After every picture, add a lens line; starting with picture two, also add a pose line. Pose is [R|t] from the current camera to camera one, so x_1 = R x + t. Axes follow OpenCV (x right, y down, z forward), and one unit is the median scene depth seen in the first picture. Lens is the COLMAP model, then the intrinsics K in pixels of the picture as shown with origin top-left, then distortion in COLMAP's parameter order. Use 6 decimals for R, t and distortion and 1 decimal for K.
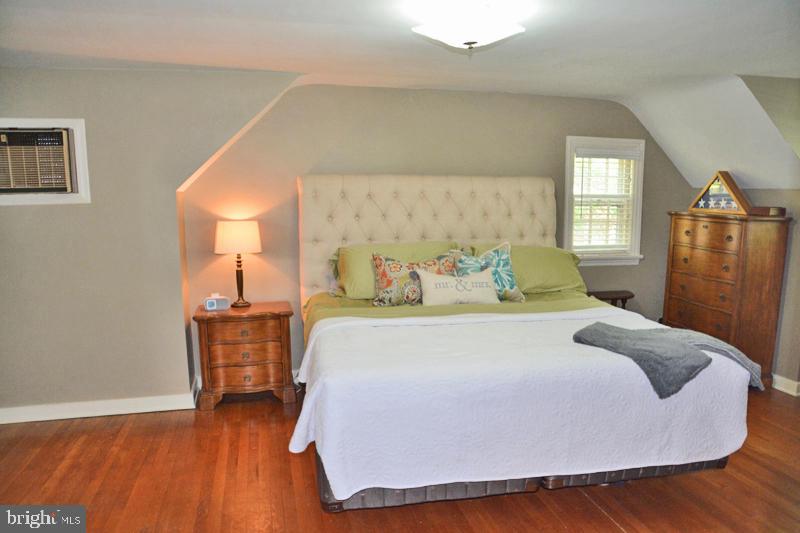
lens RADIAL K [[566.8, 0, 404.3], [0, 566.8, 270.4], [0, 0, 1]] dist [-0.122996, 0.068525]
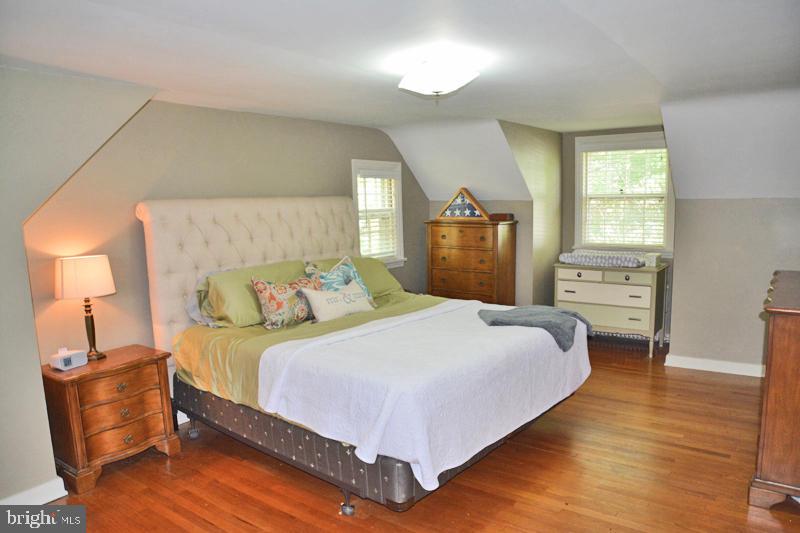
lens RADIAL K [[566.8, 0, 396.9], [0, 566.8, 270.8], [0, 0, 1]] dist [-0.122996, 0.068525]
pose [[0.772456, -0.098995, 0.627306, -0.420639], [0.111970, 0.993532, 0.018910, -0.029783], [-0.625120, 0.055632, 0.778544, 0.068962]]
